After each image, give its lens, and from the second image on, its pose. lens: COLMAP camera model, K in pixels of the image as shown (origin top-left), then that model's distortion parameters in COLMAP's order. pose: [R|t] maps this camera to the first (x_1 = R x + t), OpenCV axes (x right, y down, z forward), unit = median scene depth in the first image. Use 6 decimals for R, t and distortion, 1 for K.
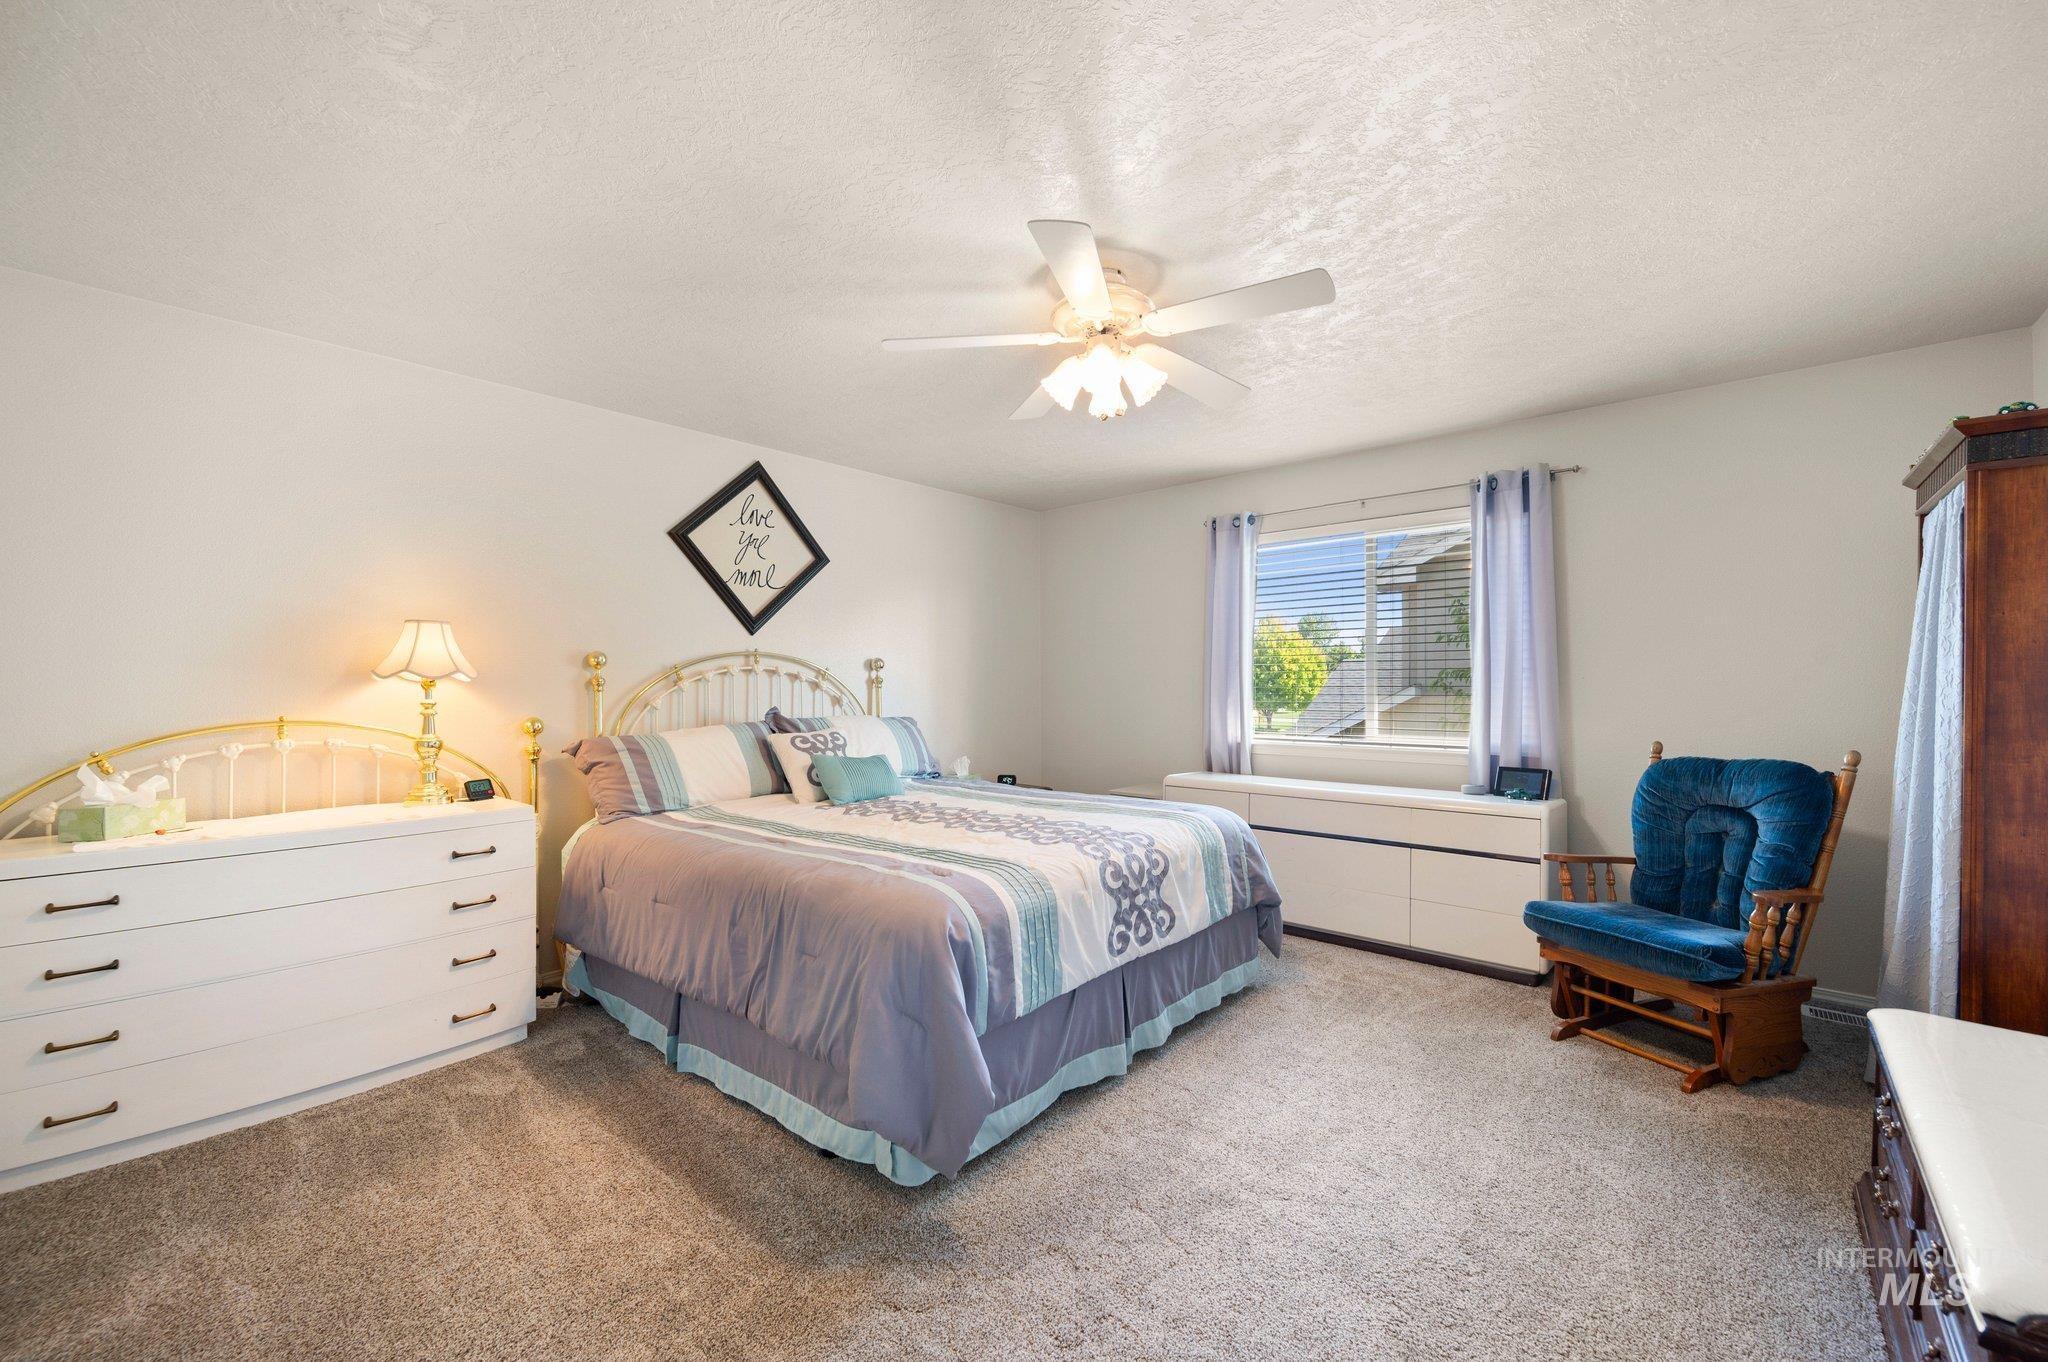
lens RADIAL K [[820.3, 0, 1032.6], [0, 820.3, 660.3], [0, 0, 1]] dist [0.000404, 0.000452]
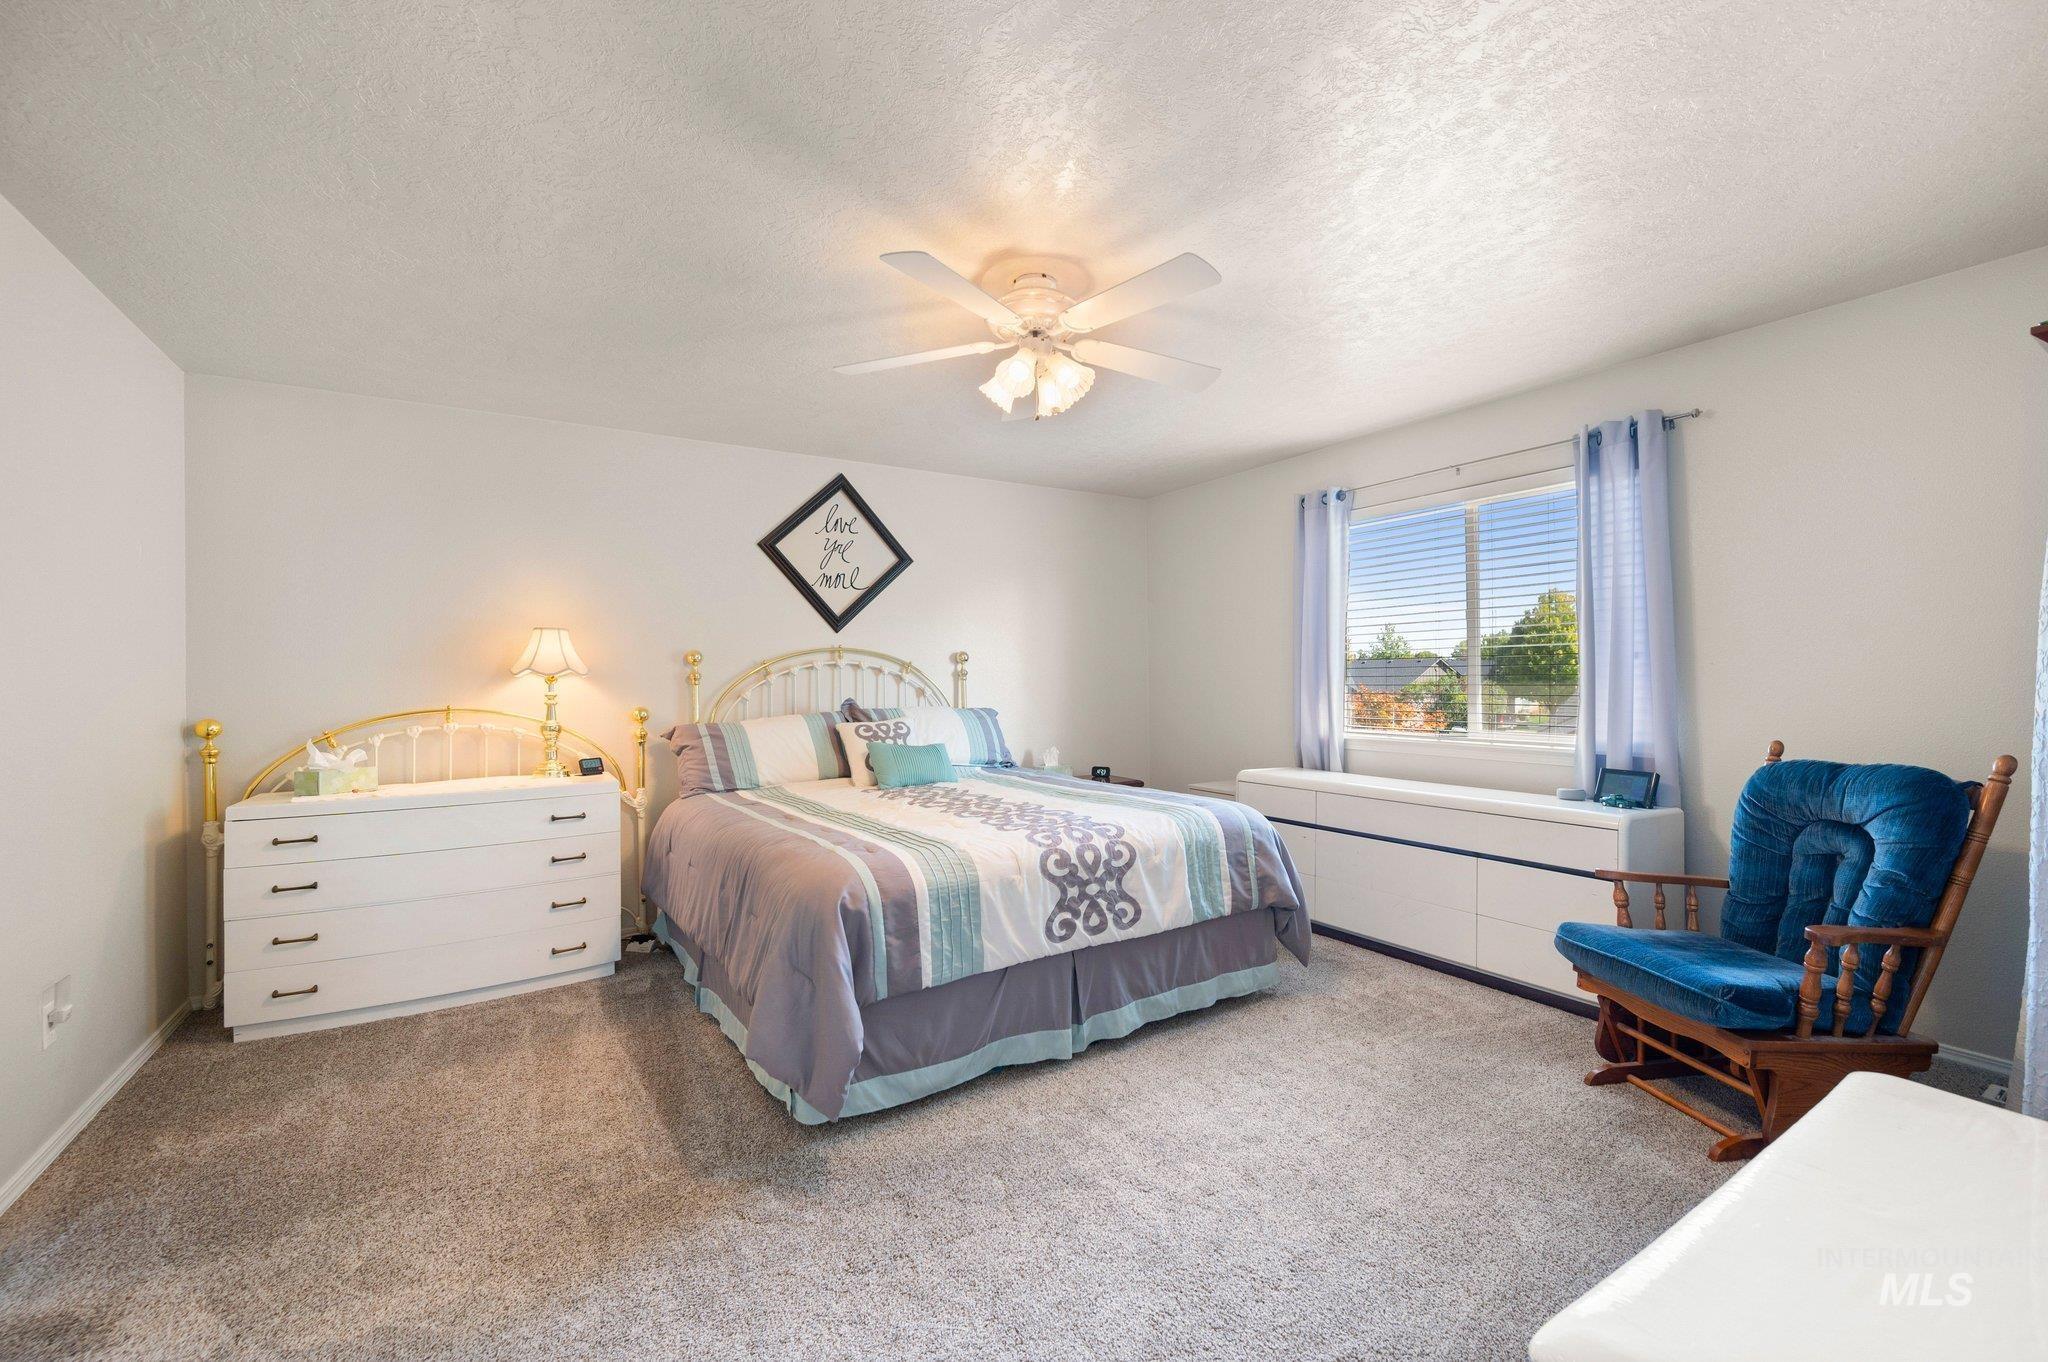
lens RADIAL K [[845.1, 0, 1026.1], [0, 845.1, 648.3], [0, 0, 1]] dist [0.000473, -0.000043]
pose [[0.959955, -0.016324, -0.279679, 0.312748], [0.015587, 0.999867, -0.004857, -0.000769], [0.279721, 0.000304, 0.960081, -0.018781]]
